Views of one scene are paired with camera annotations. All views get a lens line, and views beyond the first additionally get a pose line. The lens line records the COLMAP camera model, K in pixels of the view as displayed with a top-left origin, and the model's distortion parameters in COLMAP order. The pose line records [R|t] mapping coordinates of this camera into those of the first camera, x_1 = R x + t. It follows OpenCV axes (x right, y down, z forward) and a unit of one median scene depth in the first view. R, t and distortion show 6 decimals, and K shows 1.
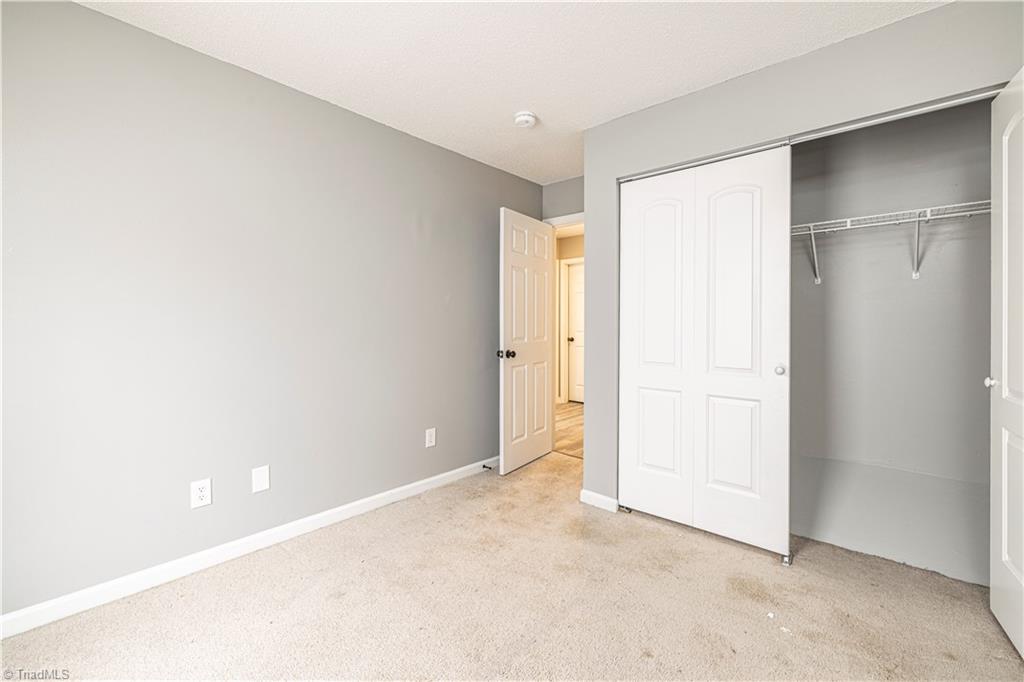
lens RADIAL K [[437.0, 0, 514.6], [0, 437.0, 325.2], [0, 0, 1]] dist [0.001631, -0.000504]
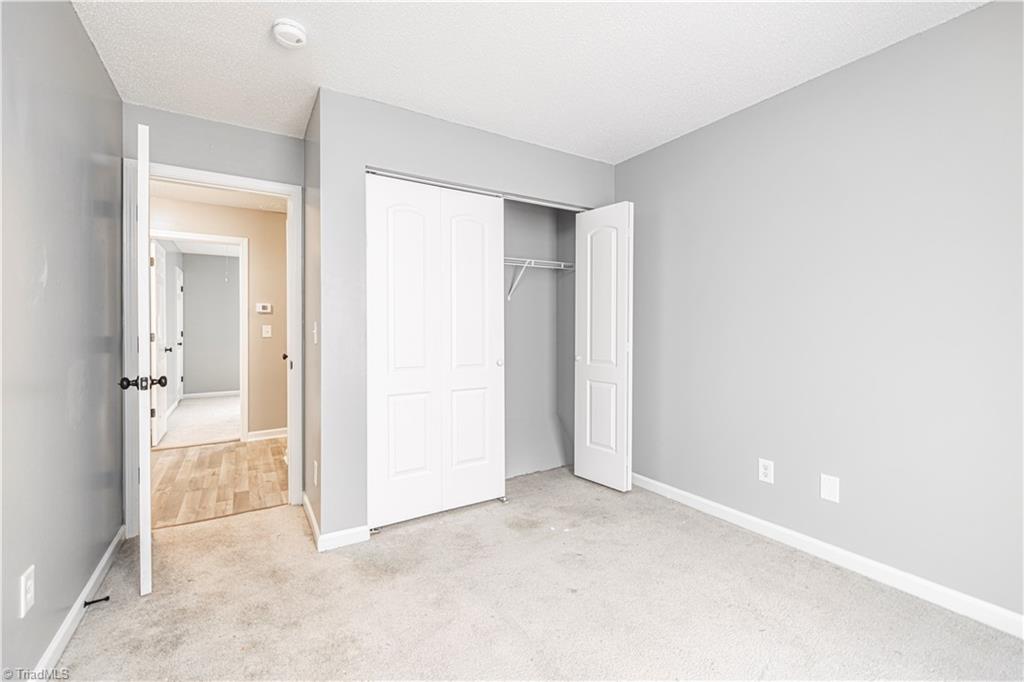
lens RADIAL K [[437.0, 0, 514.6], [0, 437.0, 325.2], [0, 0, 1]] dist [0.001631, -0.000504]
pose [[0.275421, 0.000024, 0.961324, -0.589297], [0.004496, 0.999989, -0.001314, -0.007698], [-0.961313, 0.004684, 0.275418, 0.501526]]
